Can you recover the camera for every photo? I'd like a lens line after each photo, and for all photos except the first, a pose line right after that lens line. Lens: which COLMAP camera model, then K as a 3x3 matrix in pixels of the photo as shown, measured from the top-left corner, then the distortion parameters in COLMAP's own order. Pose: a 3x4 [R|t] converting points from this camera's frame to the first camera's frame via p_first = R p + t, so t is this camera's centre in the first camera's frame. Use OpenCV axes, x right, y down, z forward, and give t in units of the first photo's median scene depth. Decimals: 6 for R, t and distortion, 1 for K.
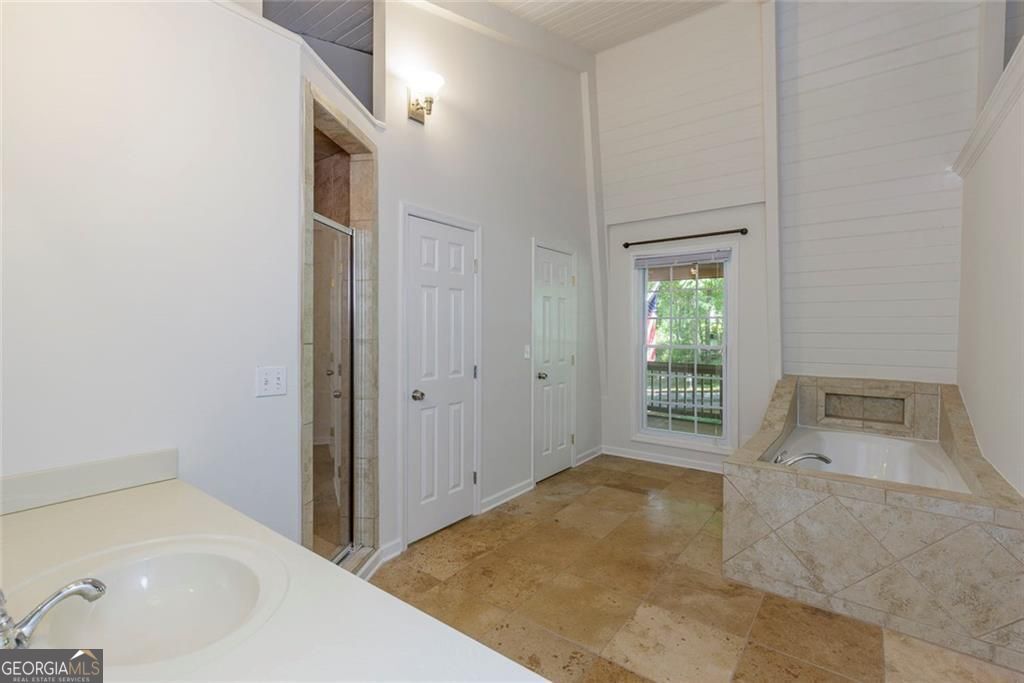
lens RADIAL K [[465.3, 0, 513.7], [0, 465.3, 337.3], [0, 0, 1]] dist [0.003068, 0.000528]
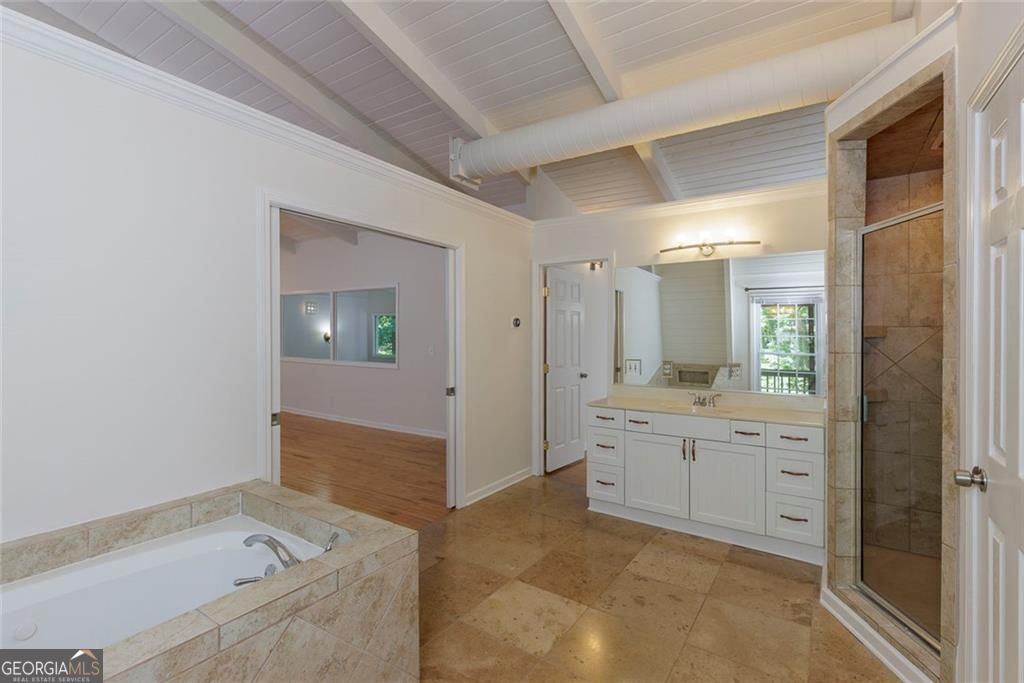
lens RADIAL K [[465.3, 0, 513.7], [0, 465.3, 337.3], [0, 0, 1]] dist [0.003068, 0.000528]
pose [[-0.998189, -0.002393, -0.060110, 0.405900], [-0.003478, 0.999833, 0.017945, -0.042312], [0.060057, 0.018122, -0.998030, 1.955483]]
